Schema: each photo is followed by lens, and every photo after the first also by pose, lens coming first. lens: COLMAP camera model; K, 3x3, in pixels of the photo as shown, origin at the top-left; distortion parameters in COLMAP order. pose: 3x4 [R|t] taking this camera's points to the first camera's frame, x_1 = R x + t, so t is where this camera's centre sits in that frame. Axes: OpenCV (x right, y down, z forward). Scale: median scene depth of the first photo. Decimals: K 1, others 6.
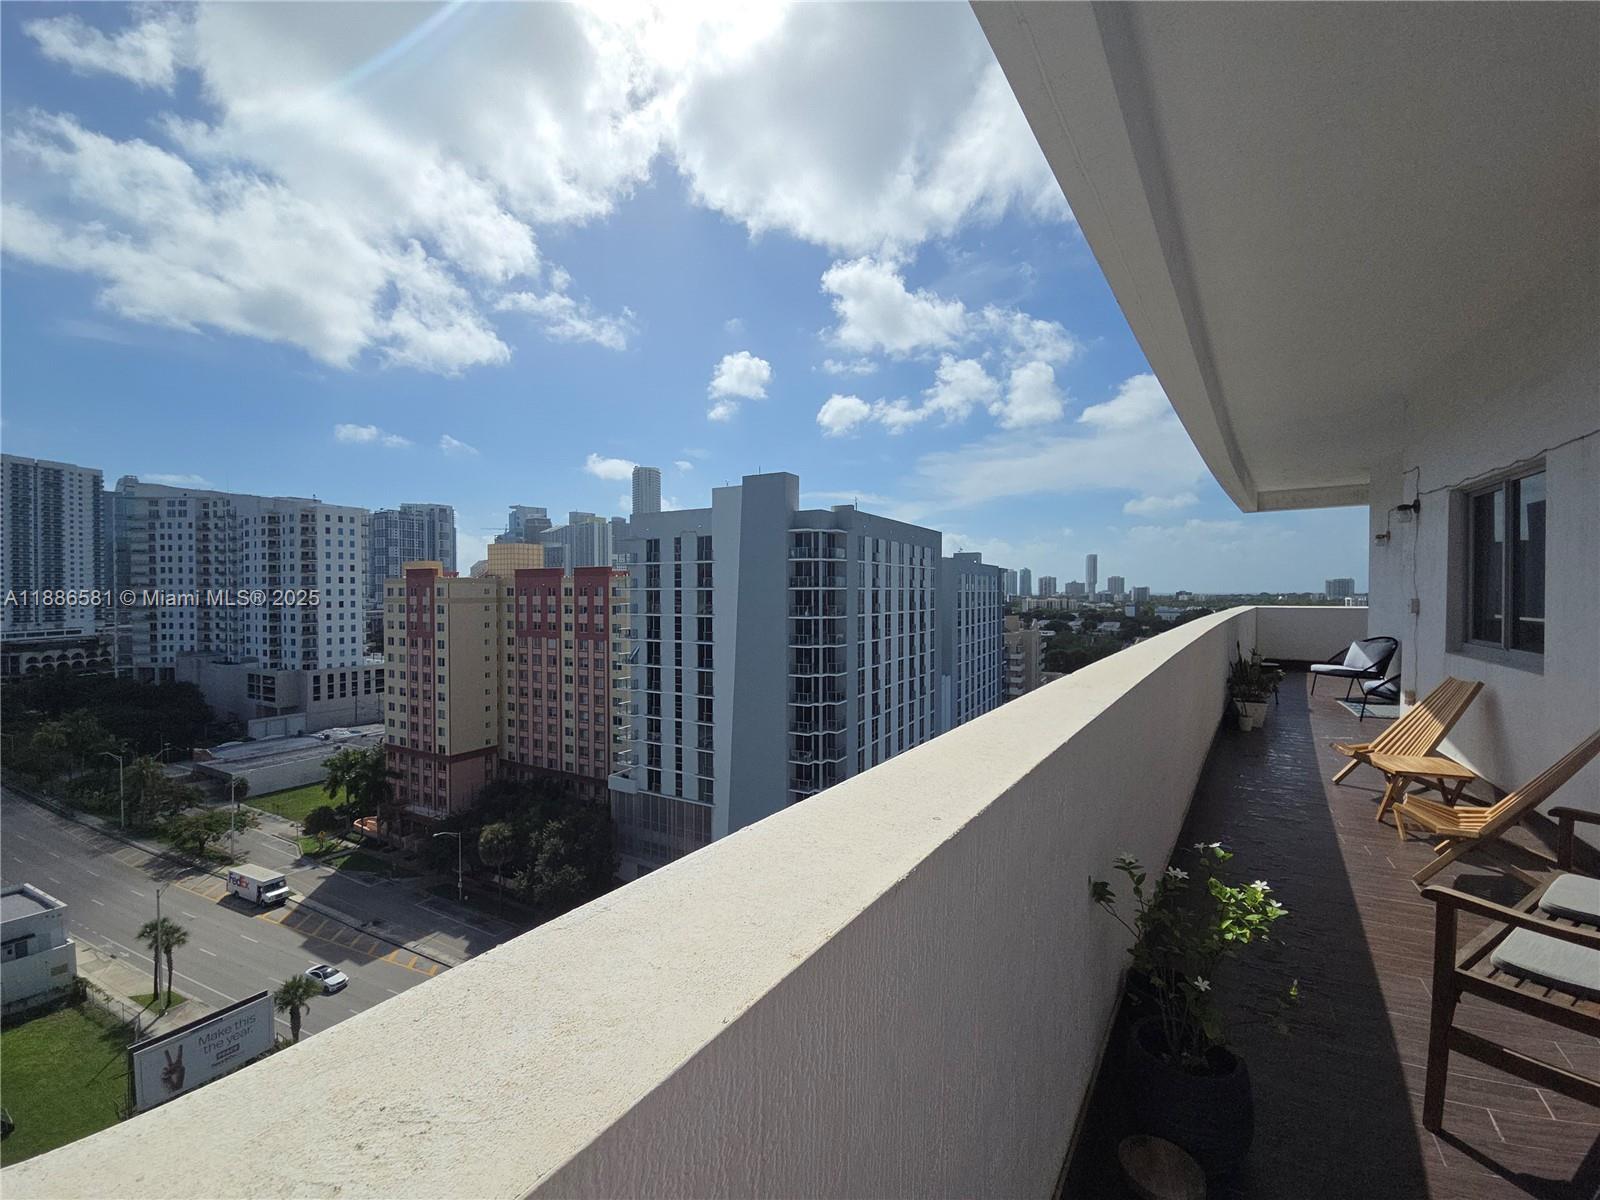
lens RADIAL K [[655.5, 0, 795.6], [0, 655.5, 598.3], [0, 0, 1]] dist [0.008075, -0.012861]
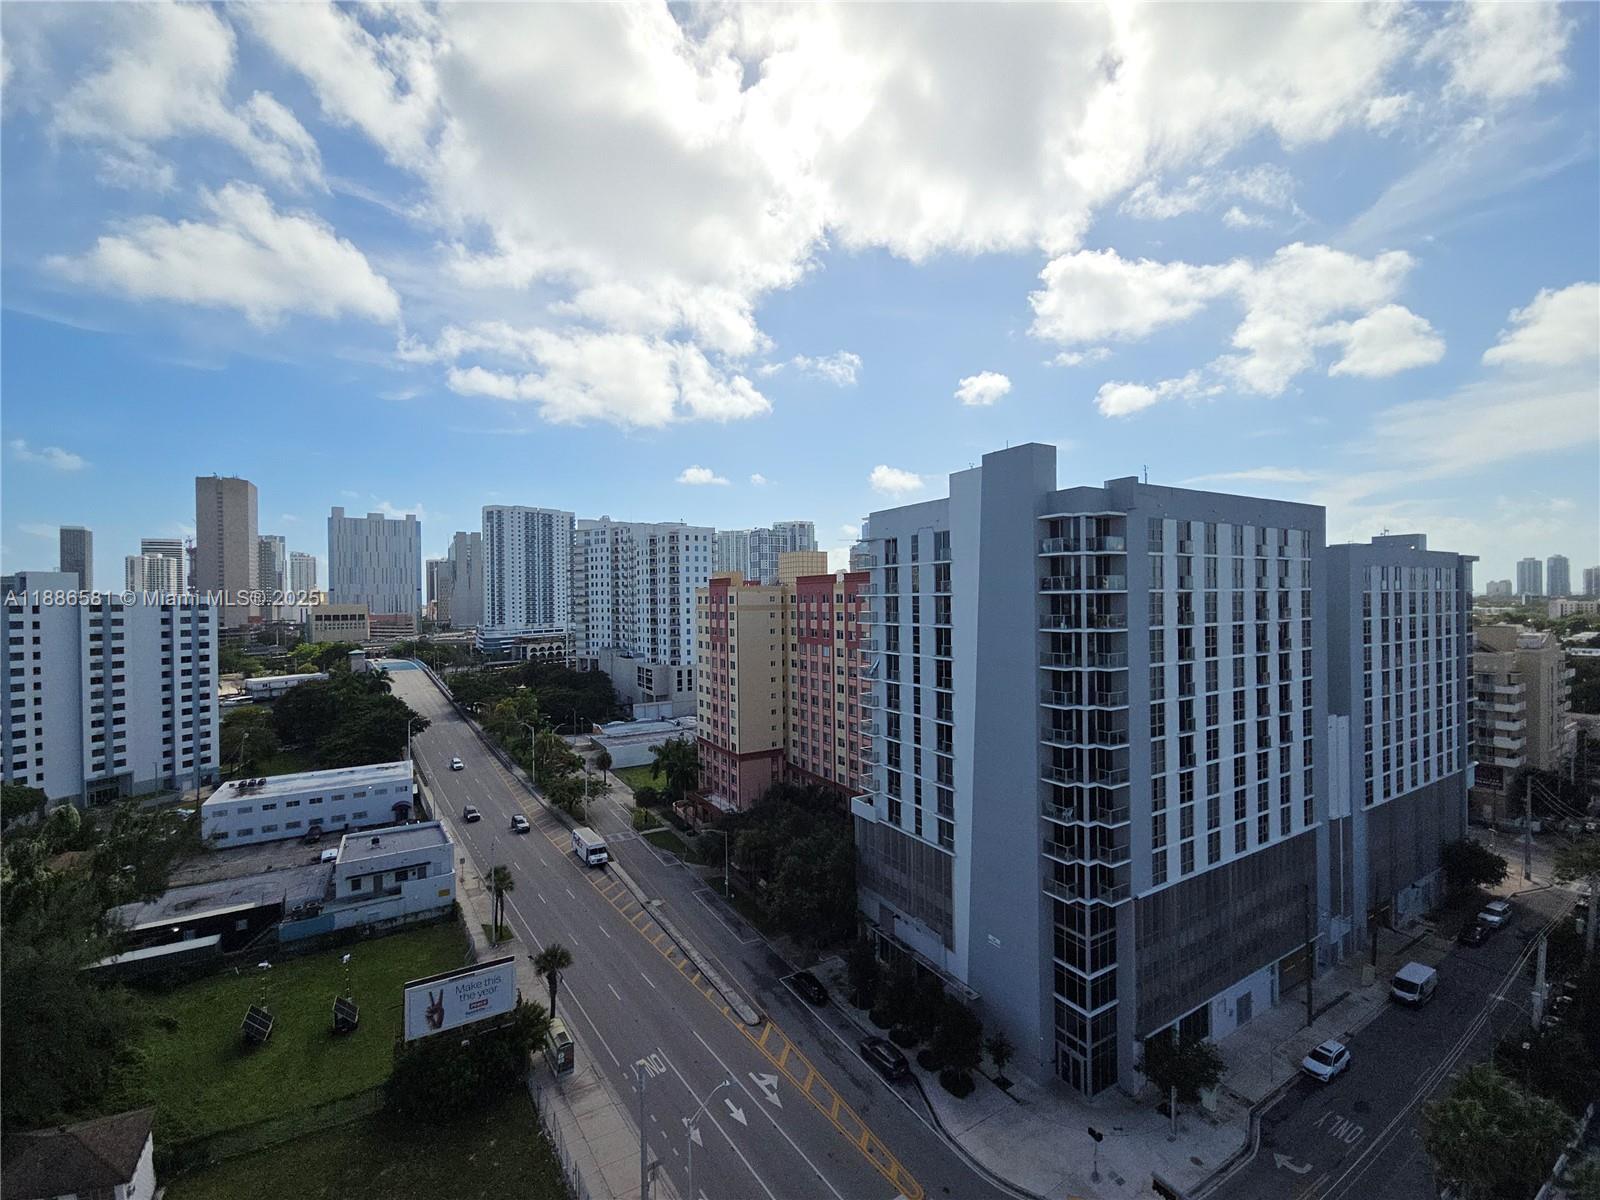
lens RADIAL K [[655.5, 0, 795.6], [0, 655.5, 598.3], [0, 0, 1]] dist [0.008075, -0.012861]
pose [[0.860056, -0.010111, -0.510100, 0.094849], [0.006469, 0.999939, -0.008914, -0.001942], [0.510159, 0.004367, 0.860069, 0.131255]]
